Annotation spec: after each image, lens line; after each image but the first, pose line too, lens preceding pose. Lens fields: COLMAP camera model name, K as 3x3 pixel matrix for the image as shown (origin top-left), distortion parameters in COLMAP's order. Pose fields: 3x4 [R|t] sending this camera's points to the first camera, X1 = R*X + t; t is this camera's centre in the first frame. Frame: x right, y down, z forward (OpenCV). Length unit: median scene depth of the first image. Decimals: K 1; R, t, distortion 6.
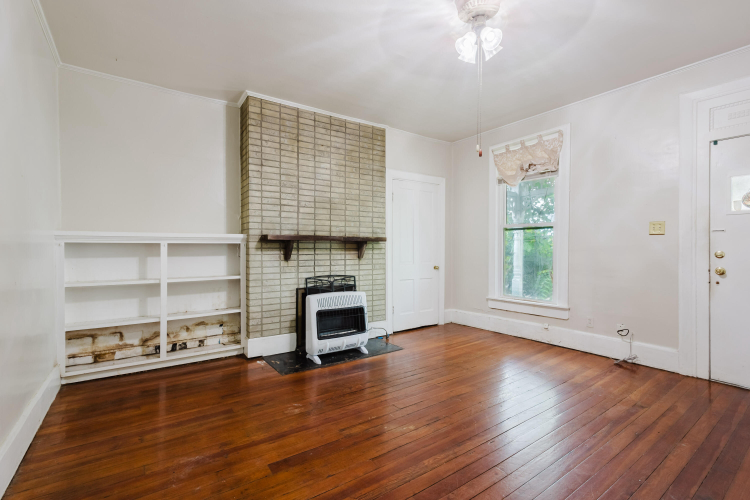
lens RADIAL K [[345.3, 0, 384.4], [0, 345.3, 250.7], [0, 0, 1]] dist [0.010669, -0.001200]
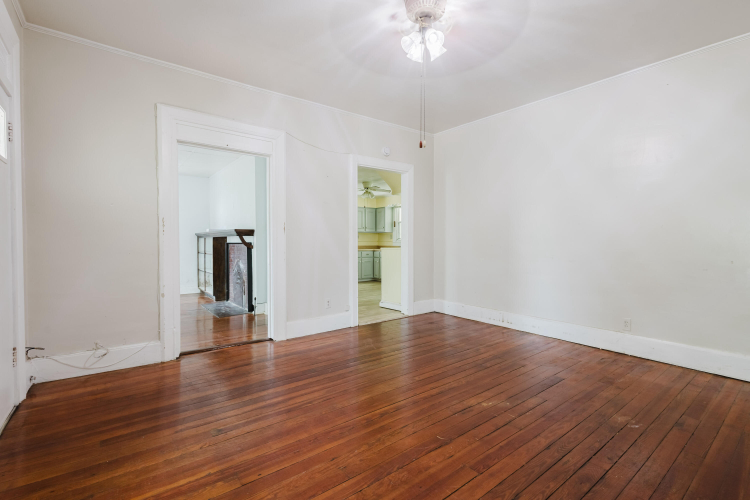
lens RADIAL K [[345.3, 0, 378.2], [0, 345.3, 250.4], [0, 0, 1]] dist [0.010669, -0.001200]
pose [[-0.999759, 0.000523, -0.021927, 0.248738], [-0.000152, 0.999526, 0.030776, -0.001561], [0.021932, 0.030772, -0.999286, 1.182355]]
